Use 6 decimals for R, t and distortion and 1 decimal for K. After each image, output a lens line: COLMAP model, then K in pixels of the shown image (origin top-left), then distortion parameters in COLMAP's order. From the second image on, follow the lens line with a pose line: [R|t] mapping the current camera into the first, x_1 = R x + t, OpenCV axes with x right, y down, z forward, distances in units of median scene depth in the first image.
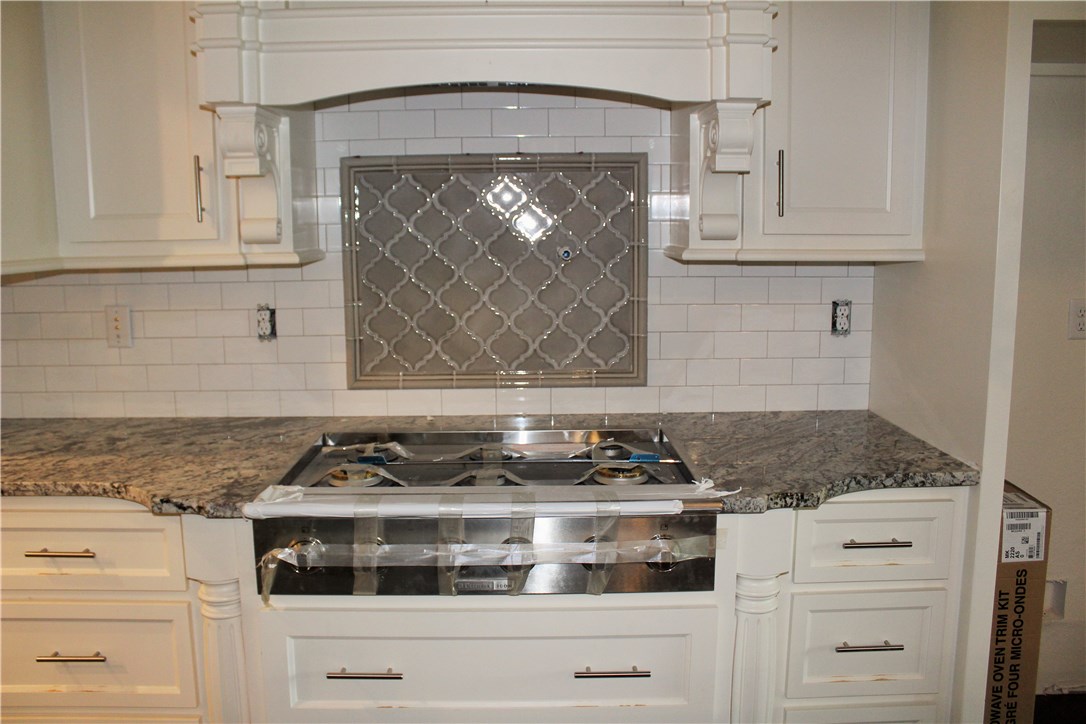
lens RADIAL K [[889.7, 0, 543.0], [0, 889.7, 362.0], [0, 0, 1]] dist [-0.140343, 0.101364]
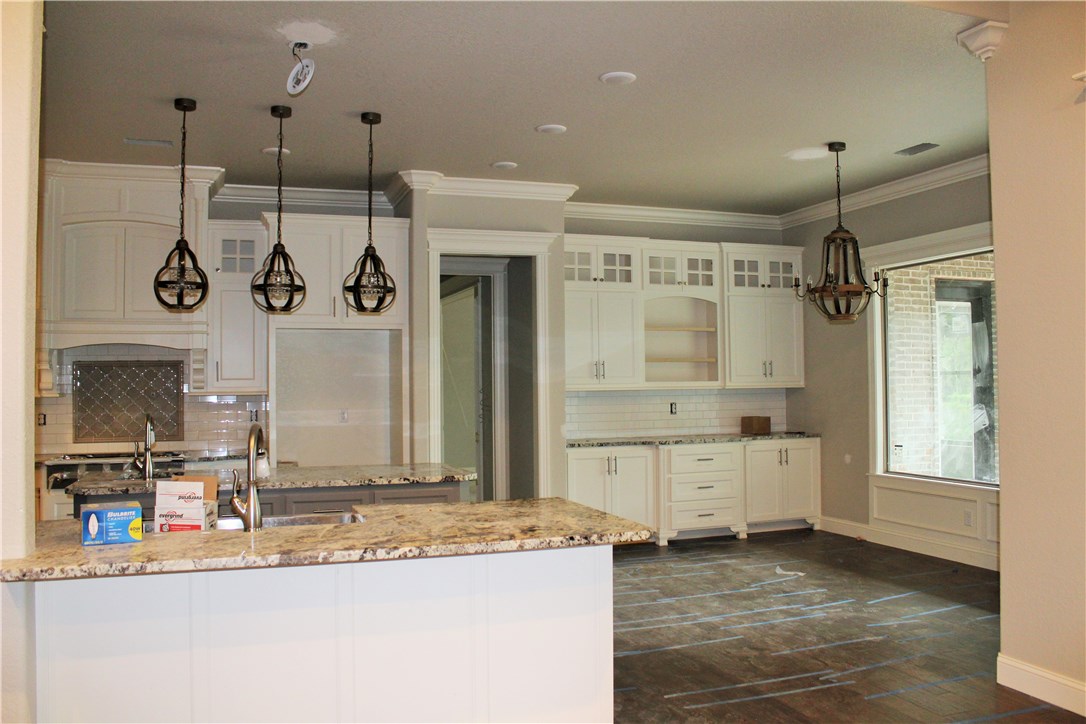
lens RADIAL K [[889.7, 0, 543.0], [0, 889.7, 362.0], [0, 0, 1]] dist [-0.140343, 0.101364]
pose [[0.950209, 0.004336, 0.311583, 0.413720], [0.050971, 0.984273, -0.169139, 0.377980], [-0.307416, 0.176599, 0.935044, -2.460128]]
